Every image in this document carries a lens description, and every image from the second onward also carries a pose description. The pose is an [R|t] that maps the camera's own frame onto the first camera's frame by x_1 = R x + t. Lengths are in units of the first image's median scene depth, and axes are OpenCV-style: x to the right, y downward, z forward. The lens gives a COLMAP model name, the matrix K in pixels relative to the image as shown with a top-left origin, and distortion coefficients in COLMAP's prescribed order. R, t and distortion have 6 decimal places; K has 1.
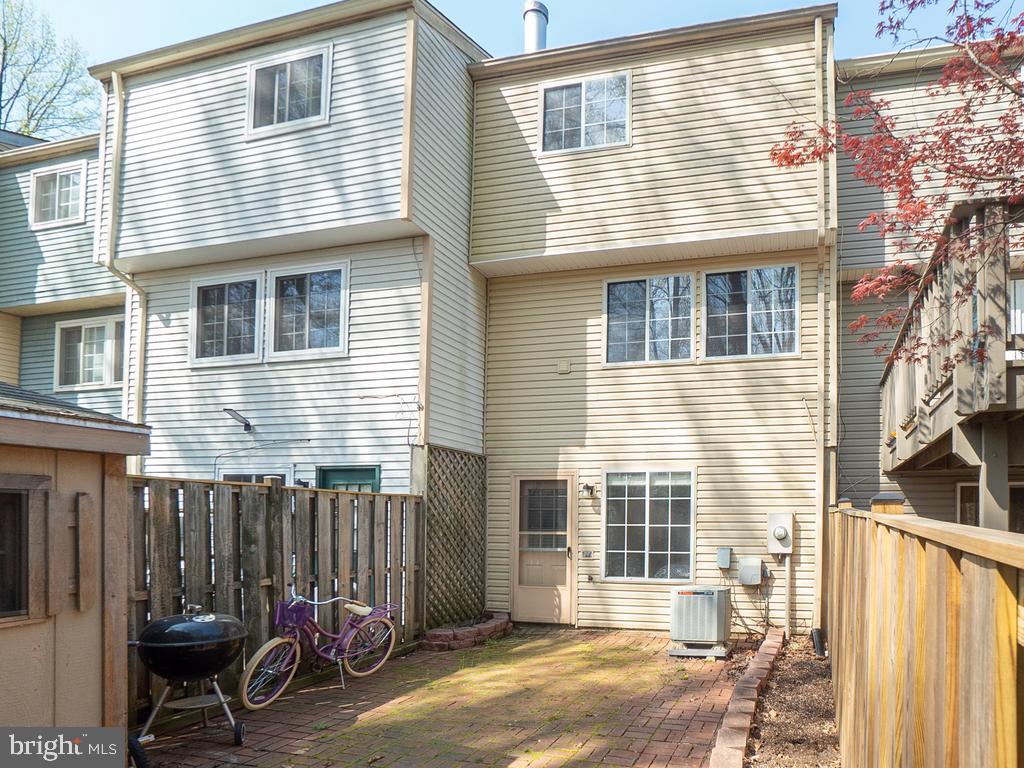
lens RADIAL K [[513.4, 0, 510.0], [0, 513.4, 359.3], [0, 0, 1]] dist [-0.000820, -0.009308]
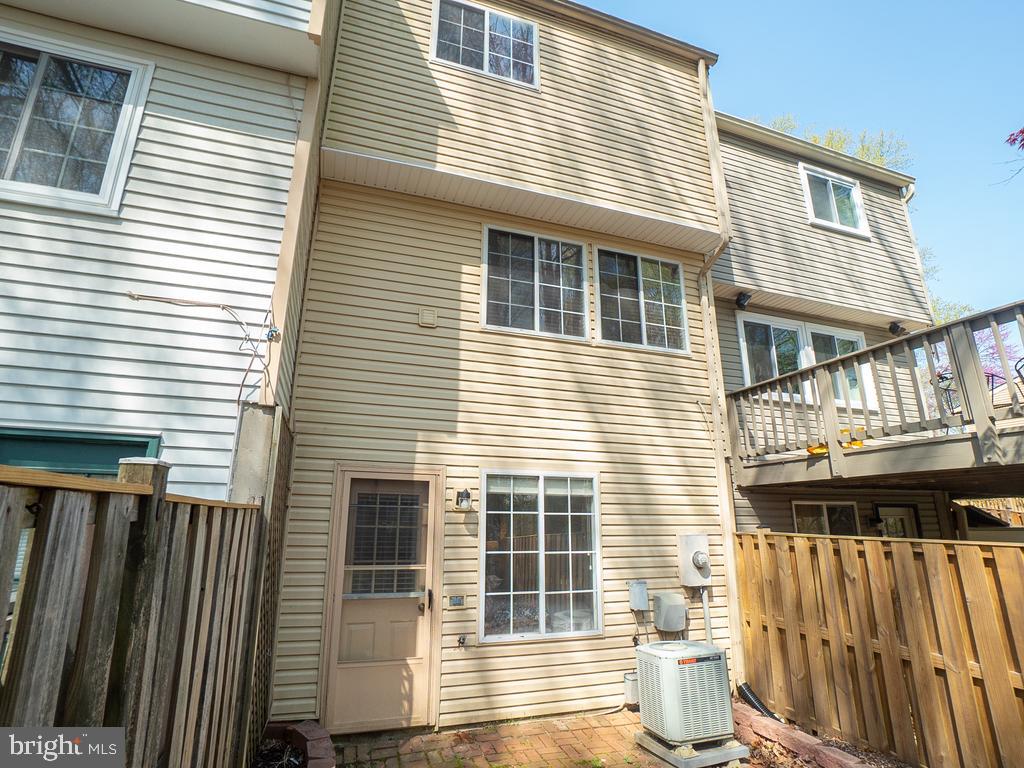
lens RADIAL K [[536.1, 0, 511.5], [0, 536.1, 236.6], [0, 0, 1]] dist [-0.029446, 0.000896]
pose [[0.805548, 0.280384, 0.521993, -0.276858], [-0.177683, 0.954720, -0.238617, 0.075824], [-0.565262, 0.099468, 0.818893, 0.335984]]
